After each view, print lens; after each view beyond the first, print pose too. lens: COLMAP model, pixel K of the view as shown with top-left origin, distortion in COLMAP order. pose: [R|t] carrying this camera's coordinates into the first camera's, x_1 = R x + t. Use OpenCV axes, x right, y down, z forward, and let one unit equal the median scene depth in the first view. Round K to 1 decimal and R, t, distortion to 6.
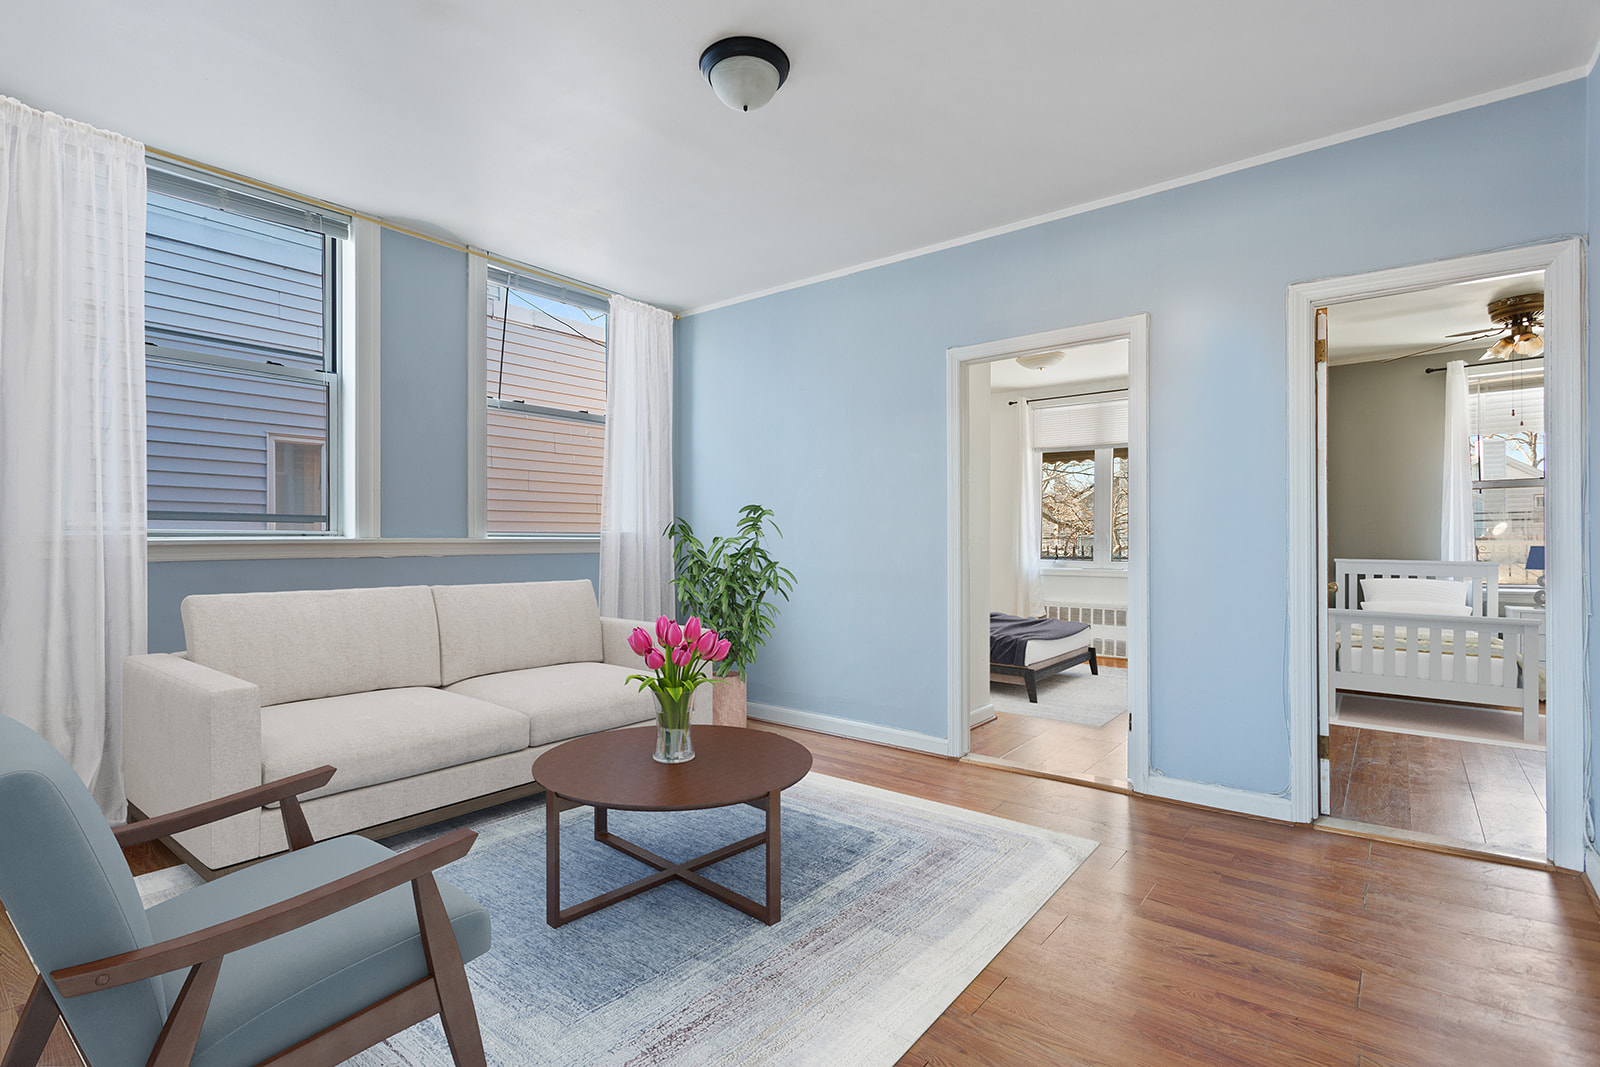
lens RADIAL K [[767.8, 0, 793.8], [0, 767.8, 538.9], [0, 0, 1]] dist [-0.004325, -0.000441]
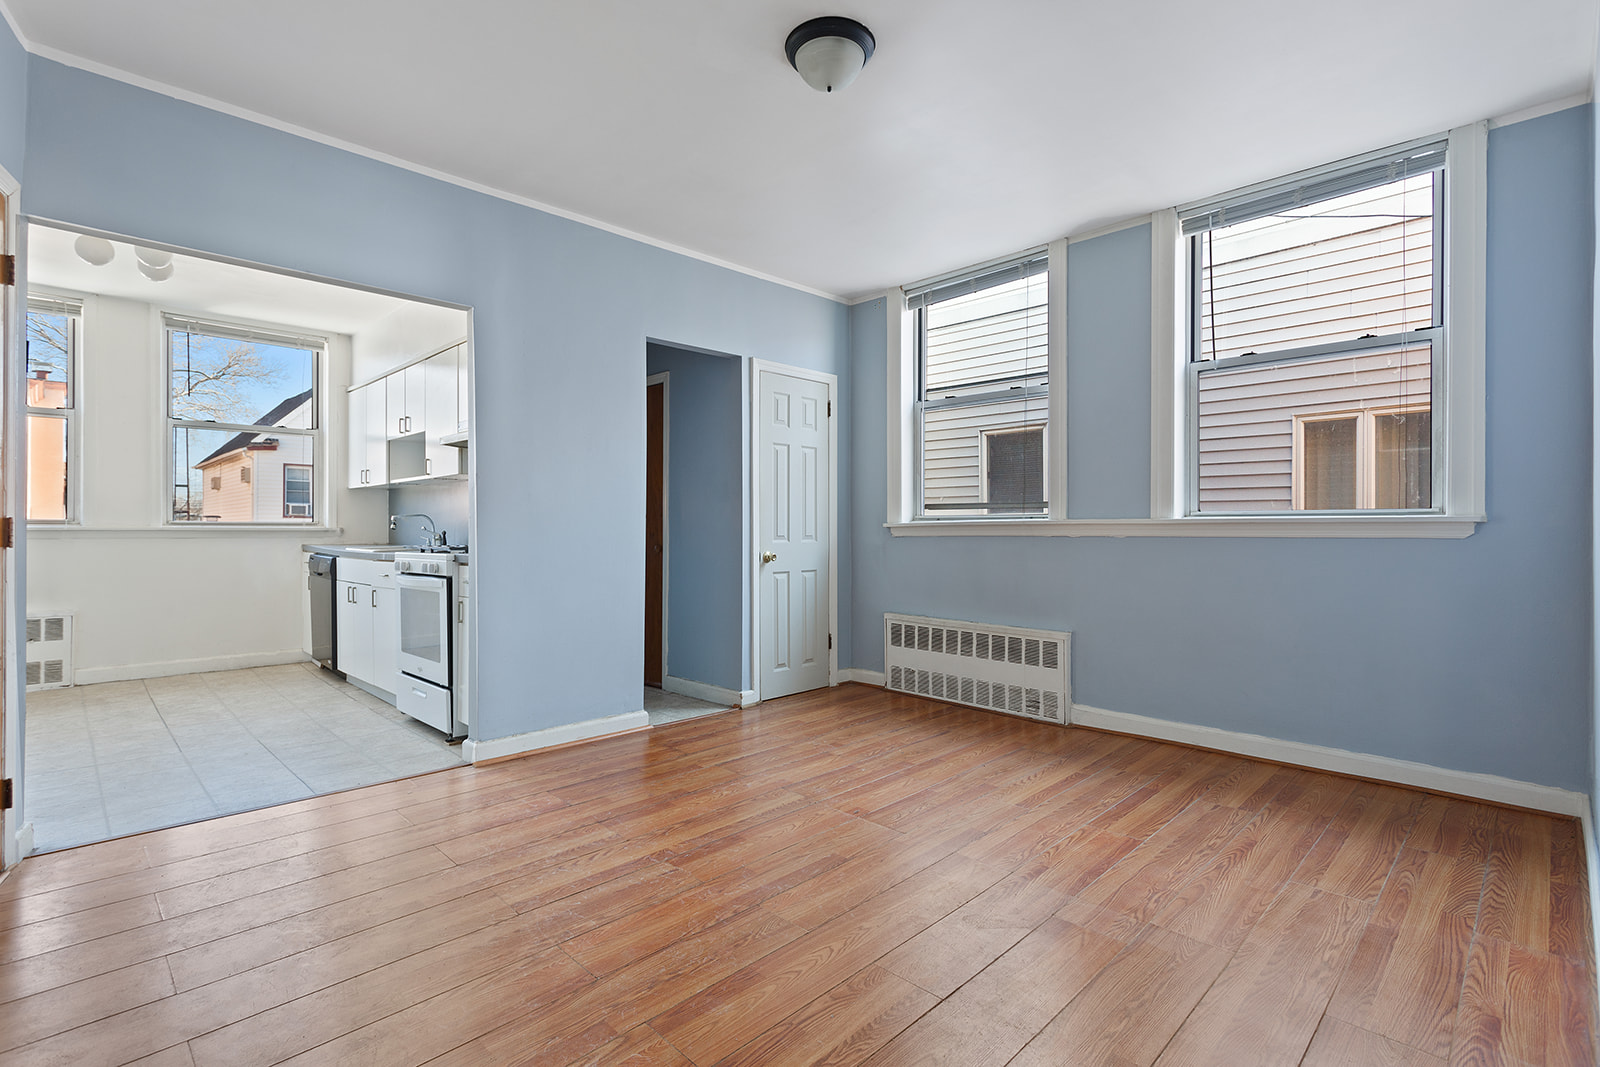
lens RADIAL K [[767.8, 0, 793.8], [0, 767.8, 538.9], [0, 0, 1]] dist [-0.004325, -0.000441]
pose [[-0.112876, 0.014282, -0.993506, 0.527713], [0.009100, 0.999870, 0.013339, 0.007527], [0.993567, -0.007535, -0.112991, 0.595295]]
